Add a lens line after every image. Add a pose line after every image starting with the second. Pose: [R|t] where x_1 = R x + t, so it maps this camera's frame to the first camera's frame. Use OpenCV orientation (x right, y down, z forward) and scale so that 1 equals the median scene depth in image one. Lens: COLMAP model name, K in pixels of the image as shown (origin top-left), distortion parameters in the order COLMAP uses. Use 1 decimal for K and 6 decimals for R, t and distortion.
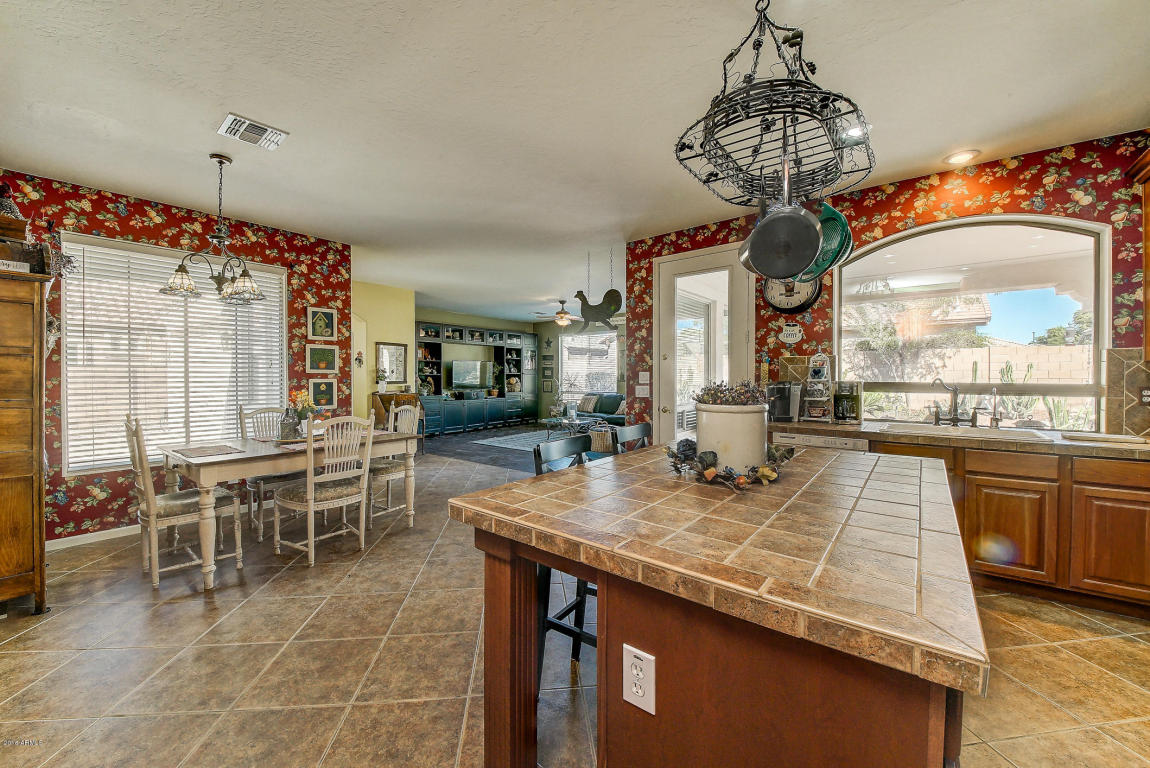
lens RADIAL K [[435.8, 0, 567.1], [0, 435.8, 377.9], [0, 0, 1]] dist [0.011260, -0.010470]
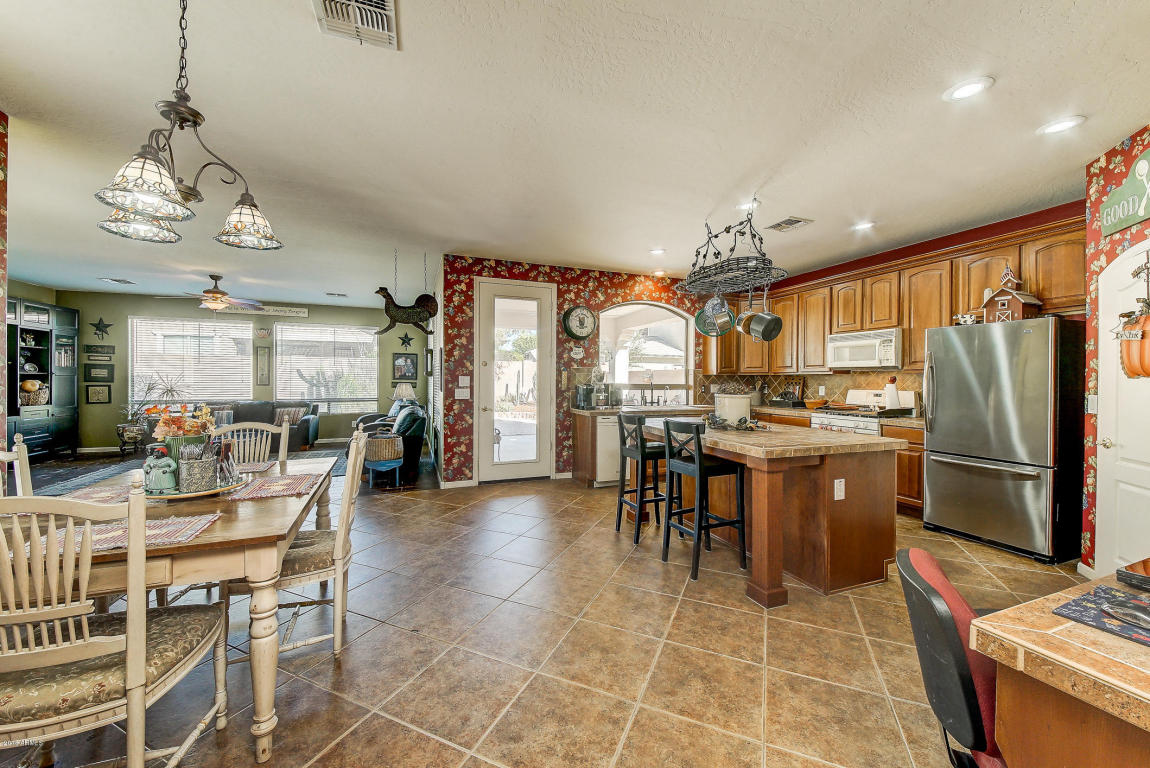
lens RADIAL K [[429.9, 0, 573.6], [0, 429.9, 381.4], [0, 0, 1]] dist [0.049568, -0.027314]
pose [[0.497036, 0.000219, 0.867730, -0.632380], [-0.001239, 0.999999, 0.000457, -0.001019], [-0.867729, -0.001302, 0.497036, 0.210622]]
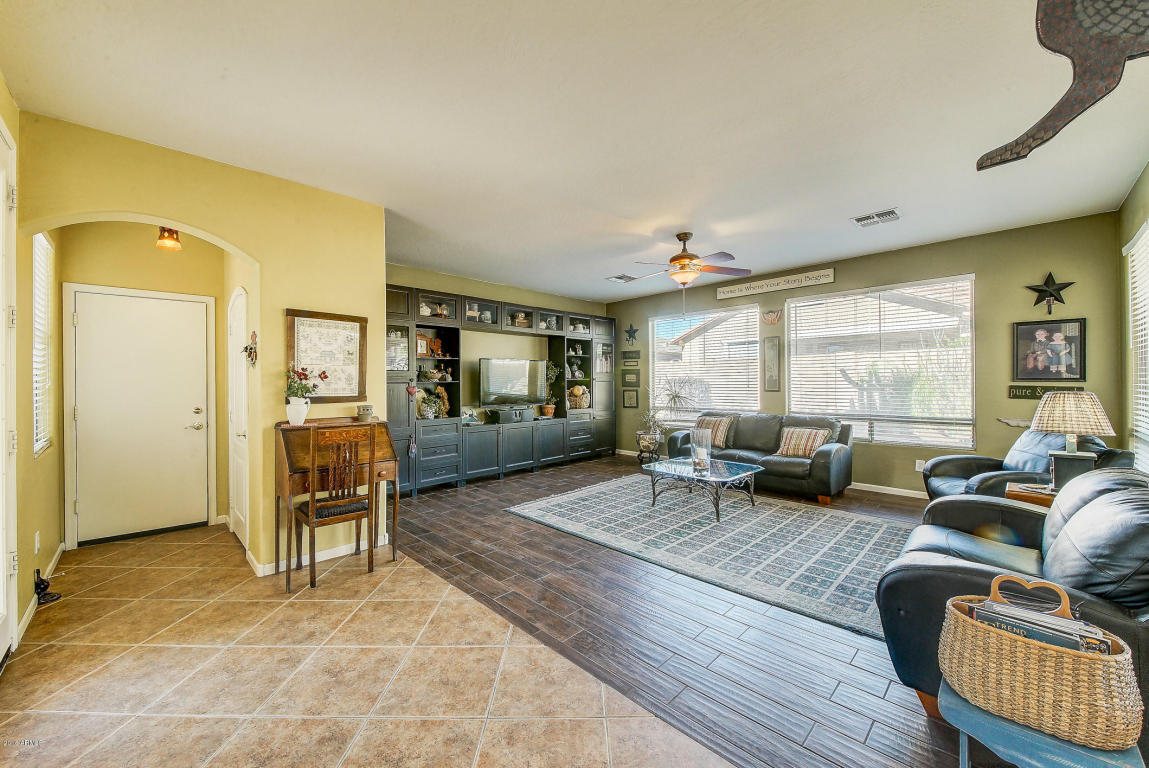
lens RADIAL K [[429.5, 0, 573.1], [0, 429.5, 381.4], [0, 0, 1]] dist [0.049568, -0.027314]
pose [[0.994673, -0.006984, -0.102841, -0.157673], [0.006153, 0.999946, -0.008400, -0.004897], [0.102894, 0.007722, 0.994662, 0.888384]]
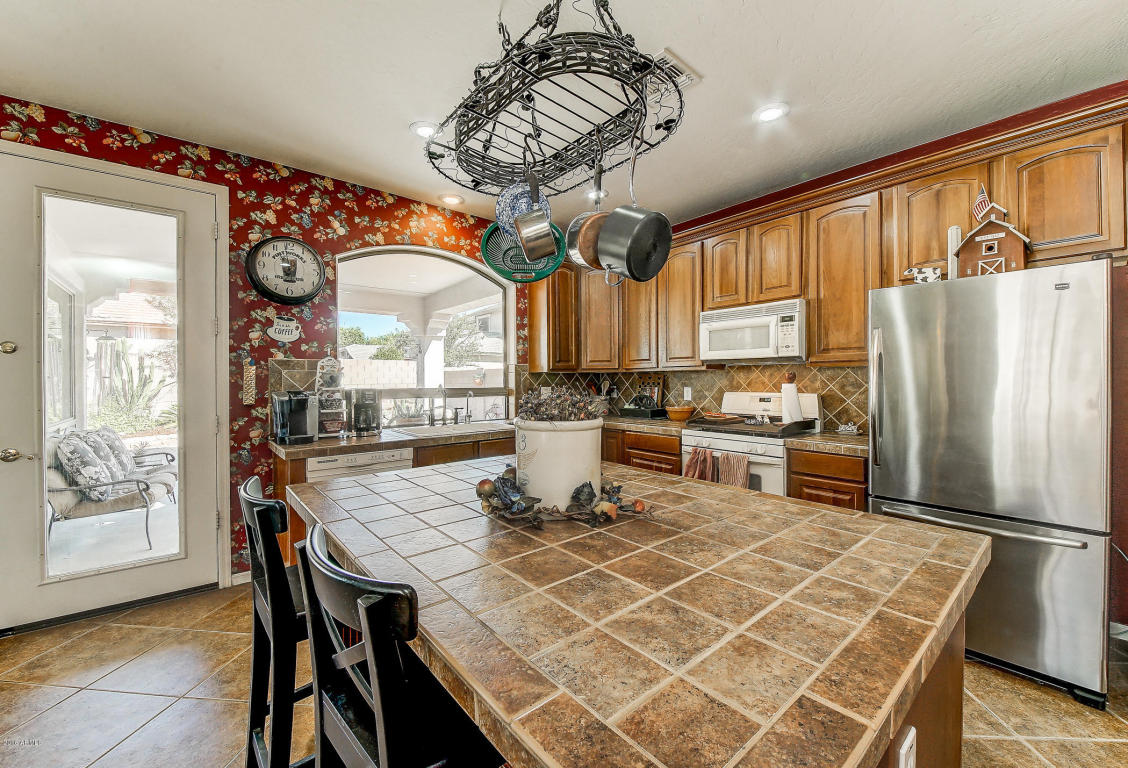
lens RADIAL K [[438.9, 0, 574.1], [0, 438.9, 380.8], [0, 0, 1]] dist [0.012398, -0.011200]
pose [[0.173493, -0.001449, 0.984834, -0.137018], [0.010787, 0.999942, -0.000429, -0.003181], [-0.984776, 0.010698, 0.173498, 0.282318]]
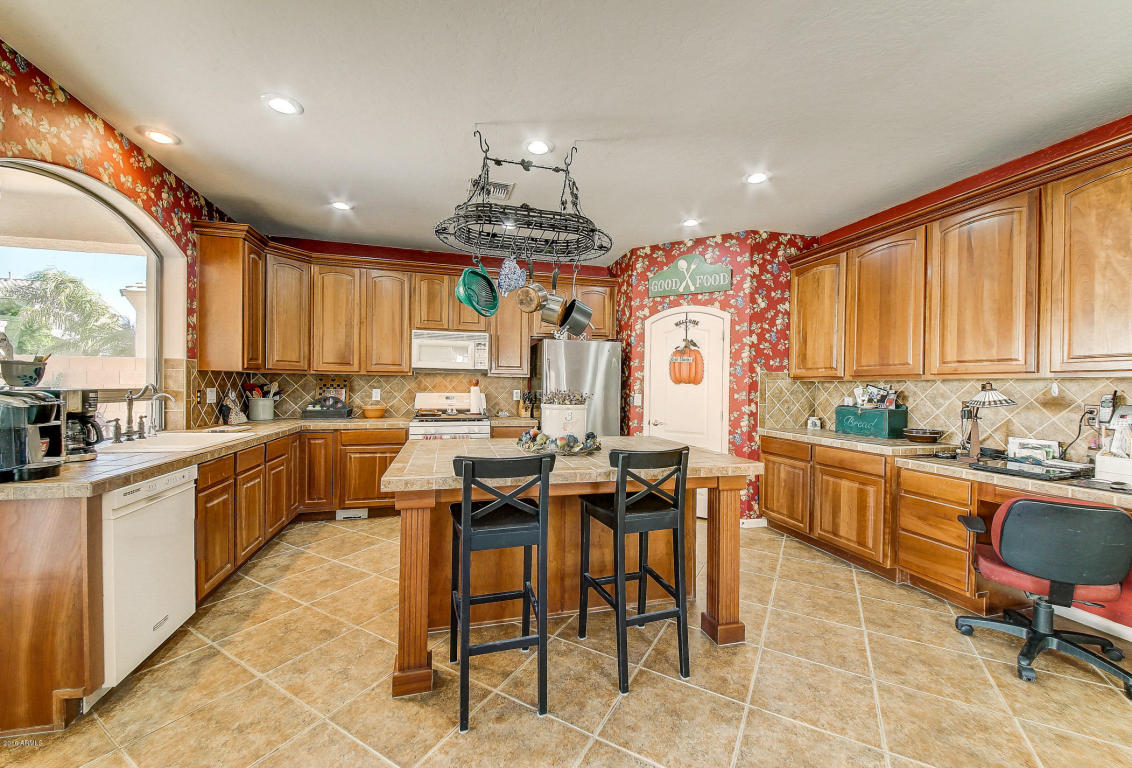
lens RADIAL K [[431.9, 0, 561.7], [0, 431.9, 388.8], [0, 0, 1]] dist [0.031931, -0.021229]
pose [[-0.811819, -0.014264, 0.583735, -0.175287], [-0.008901, 0.999888, 0.012054, -0.004641], [-0.583841, 0.004590, -0.811855, 0.764600]]
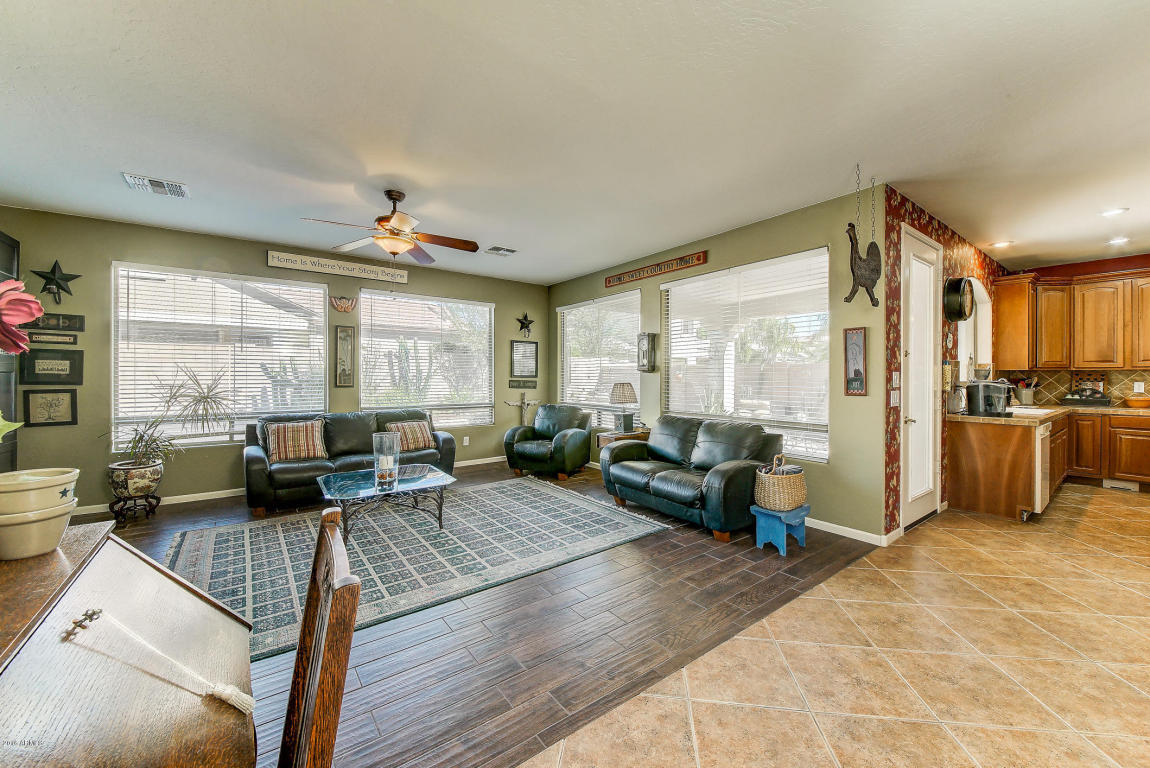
lens RADIAL K [[435.8, 0, 567.1], [0, 435.8, 377.9], [0, 0, 1]] dist [0.011260, -0.010470]
pose [[0.242054, -0.002820, 0.970259, -0.663086], [0.003533, 0.999992, 0.002025, -0.006849], [-0.970256, 0.002938, 0.242062, 1.348052]]
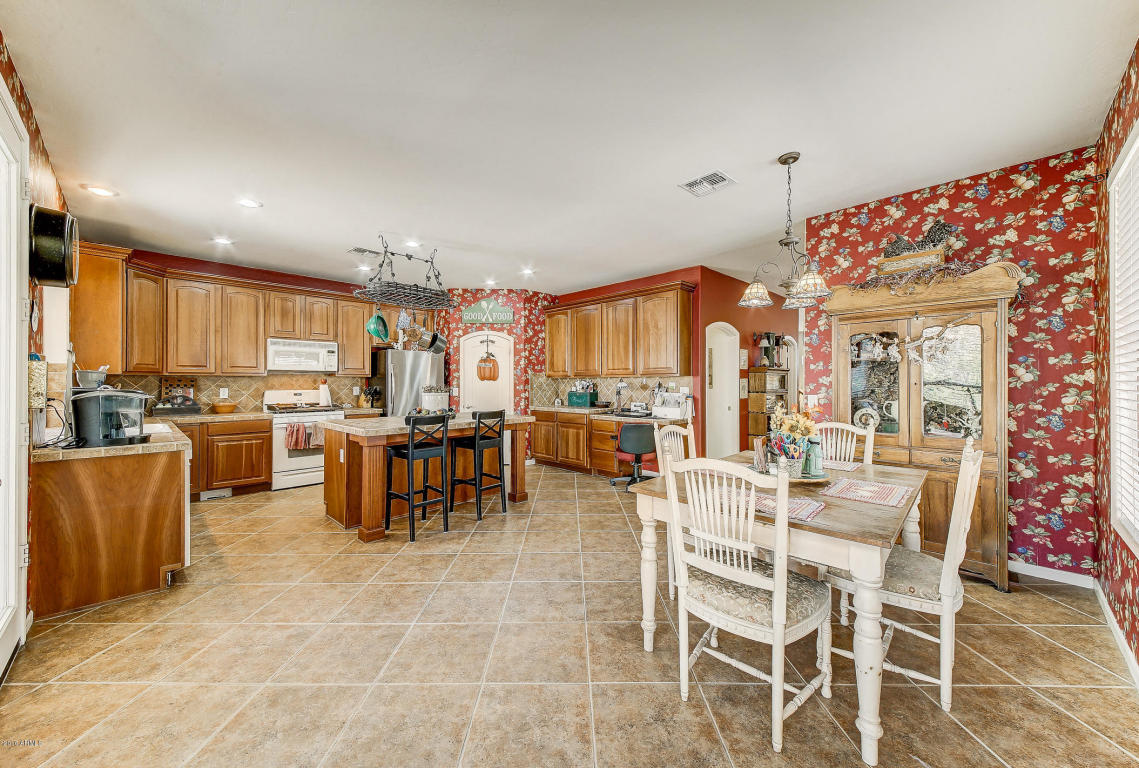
lens RADIAL K [[427.6, 0, 573.6], [0, 427.6, 381.8], [0, 0, 1]] dist [0.001831, 0.000016]
pose [[-0.996870, 0.002318, 0.079023, -0.247838], [0.002609, 0.999990, 0.003588, -0.006206], [-0.079014, 0.003783, -0.996866, 1.240711]]
